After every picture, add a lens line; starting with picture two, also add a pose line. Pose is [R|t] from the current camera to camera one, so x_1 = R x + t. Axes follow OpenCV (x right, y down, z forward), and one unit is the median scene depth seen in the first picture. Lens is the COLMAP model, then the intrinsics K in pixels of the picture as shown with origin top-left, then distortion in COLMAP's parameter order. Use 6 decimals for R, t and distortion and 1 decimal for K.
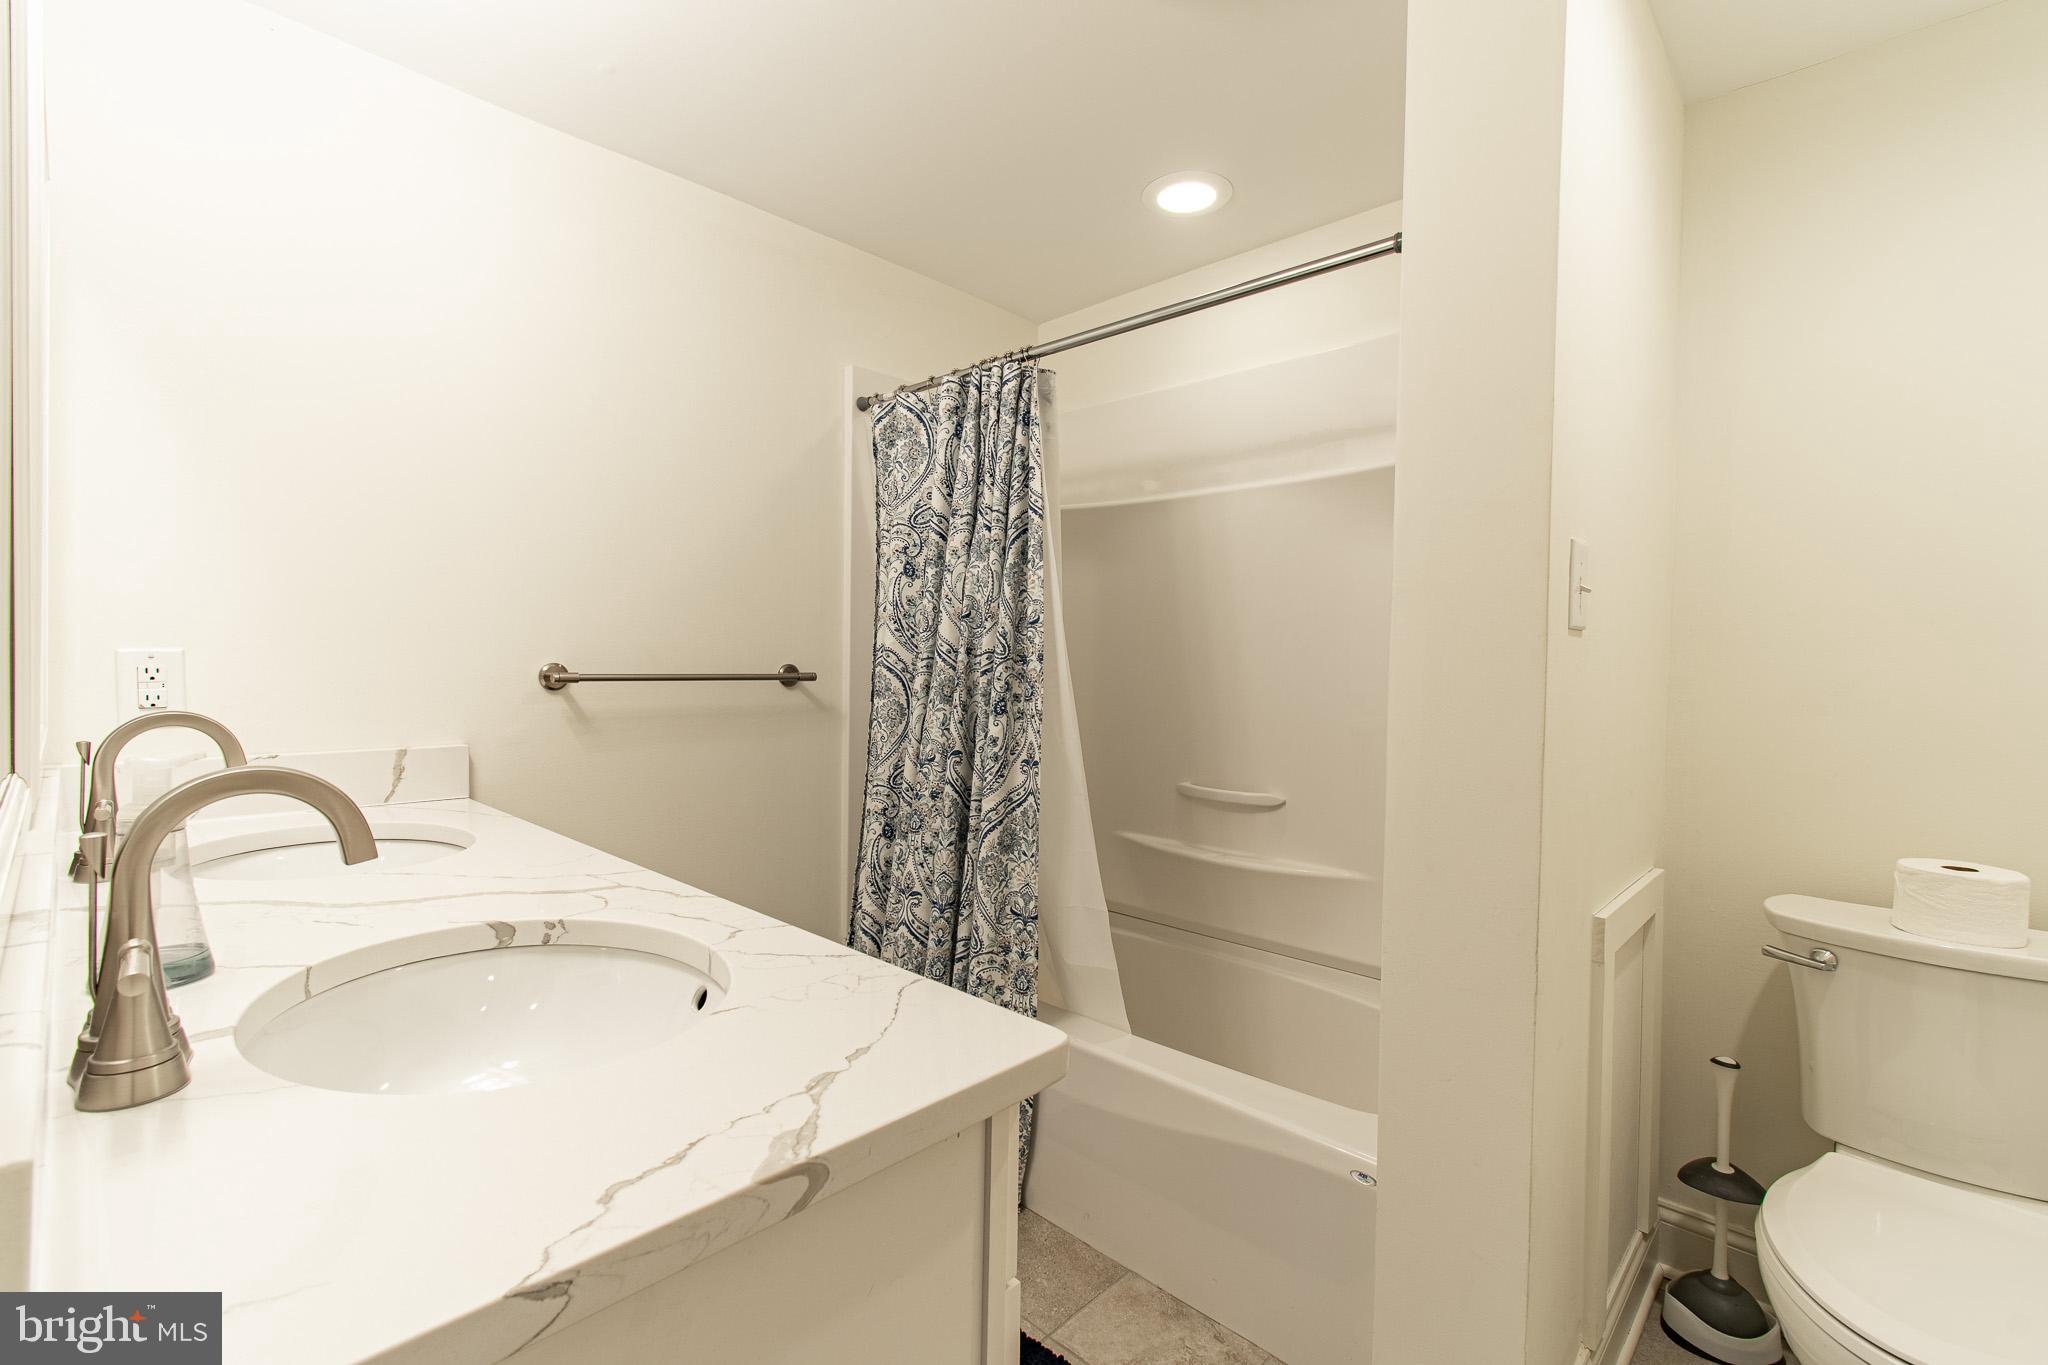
lens RADIAL K [[901.3, 0, 1023.2], [0, 901.3, 672.8], [0, 0, 1]] dist [0.003235, -0.000418]
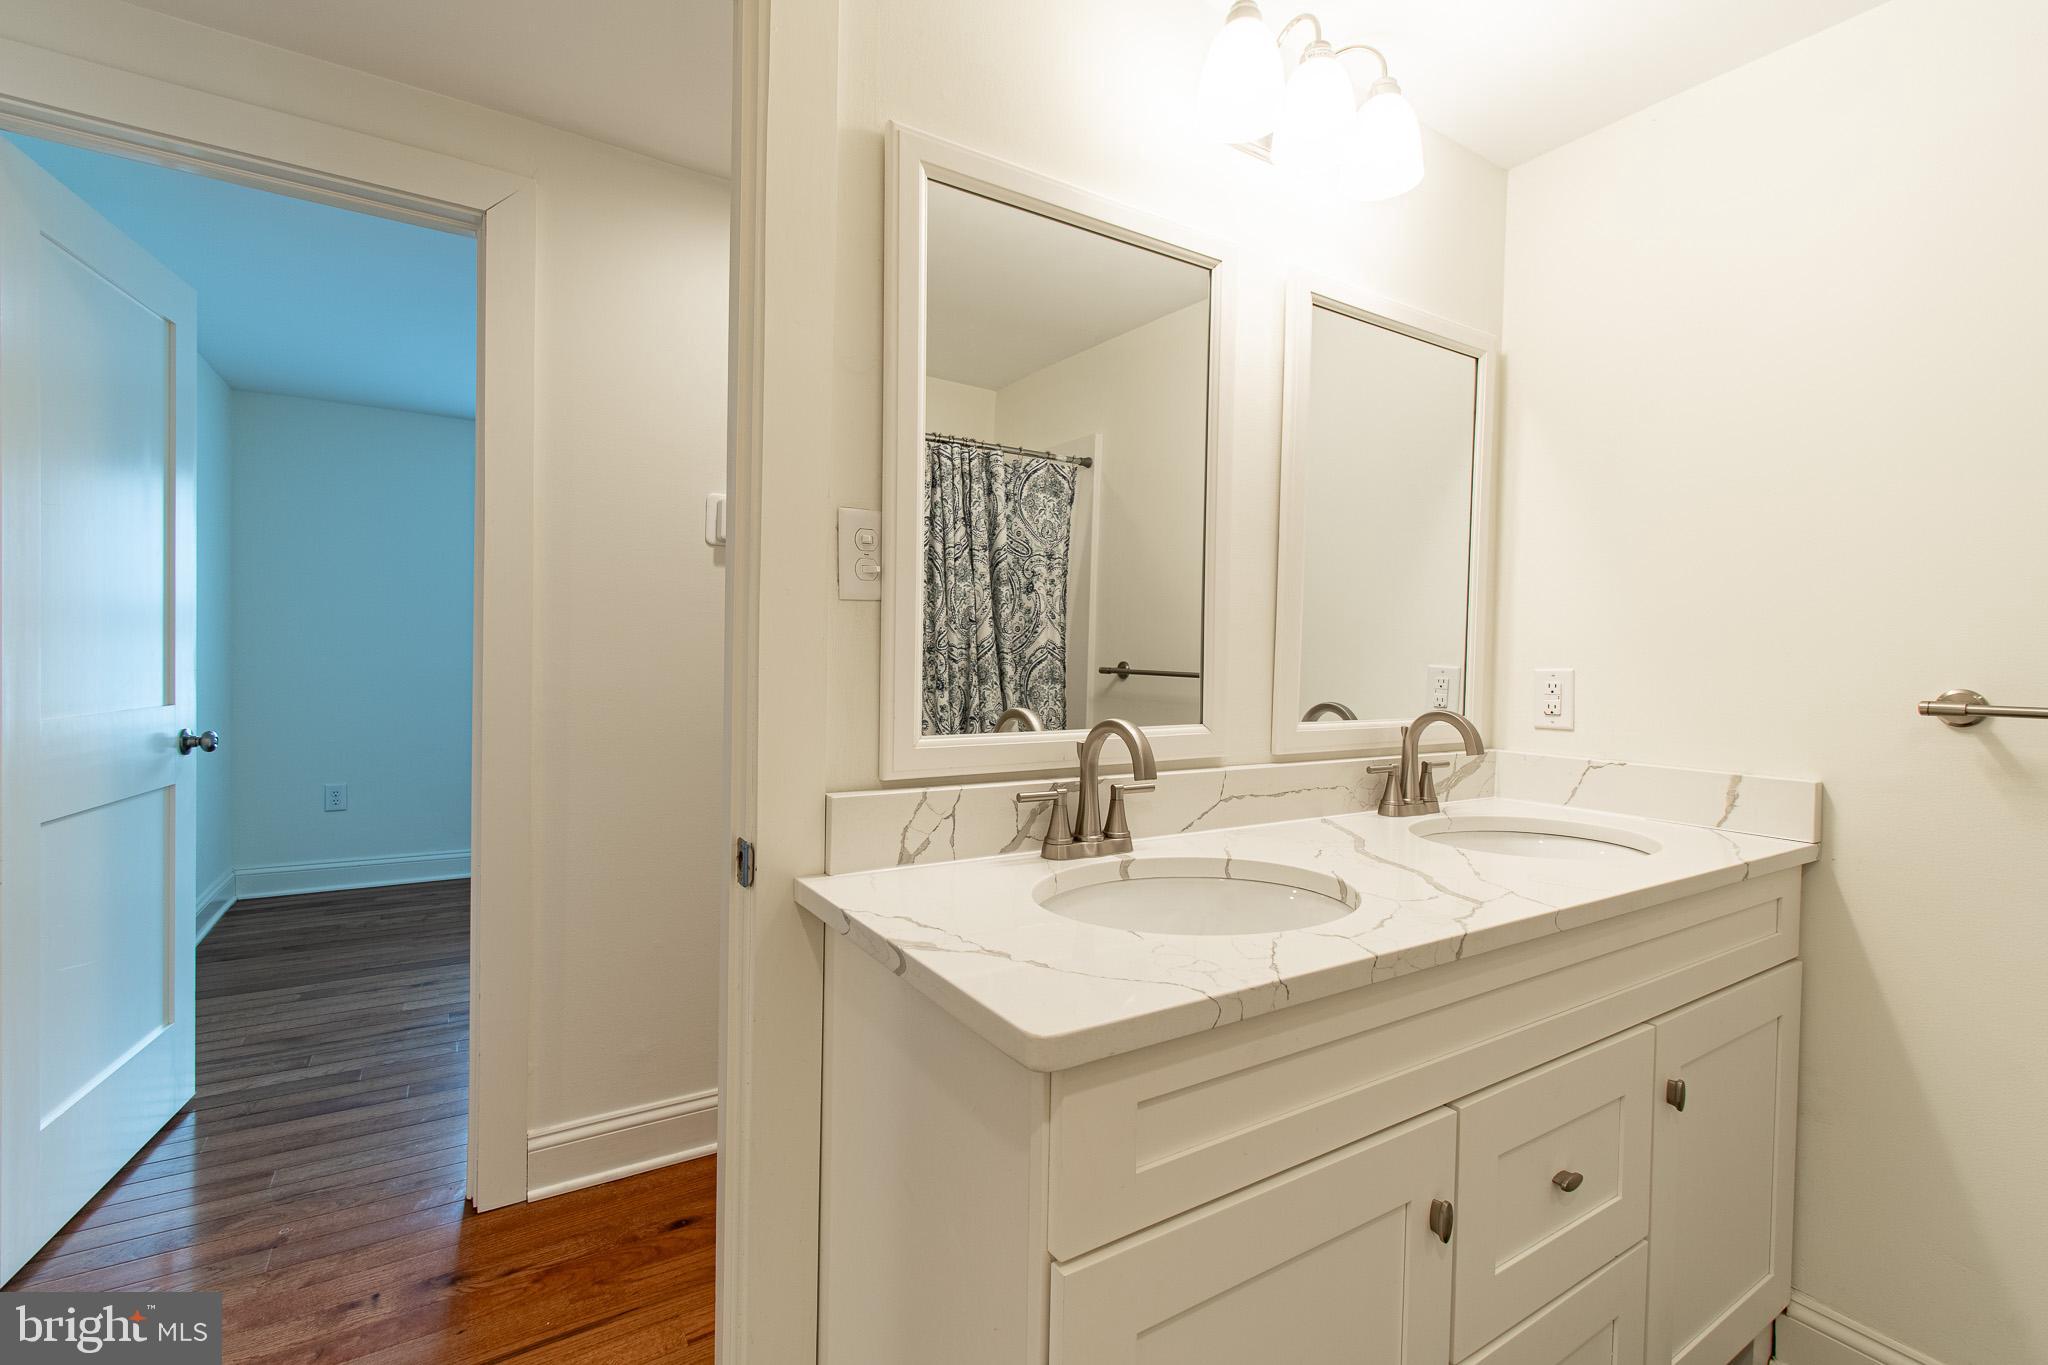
lens RADIAL K [[901.3, 0, 1023.6], [0, 901.3, 672.9], [0, 0, 1]] dist [0.003235, -0.000418]
pose [[-0.236228, -0.003260, -0.971692, 0.489570], [-0.040719, 0.999149, 0.006547, 0.001746], [0.970844, 0.041113, -0.236159, 0.583382]]
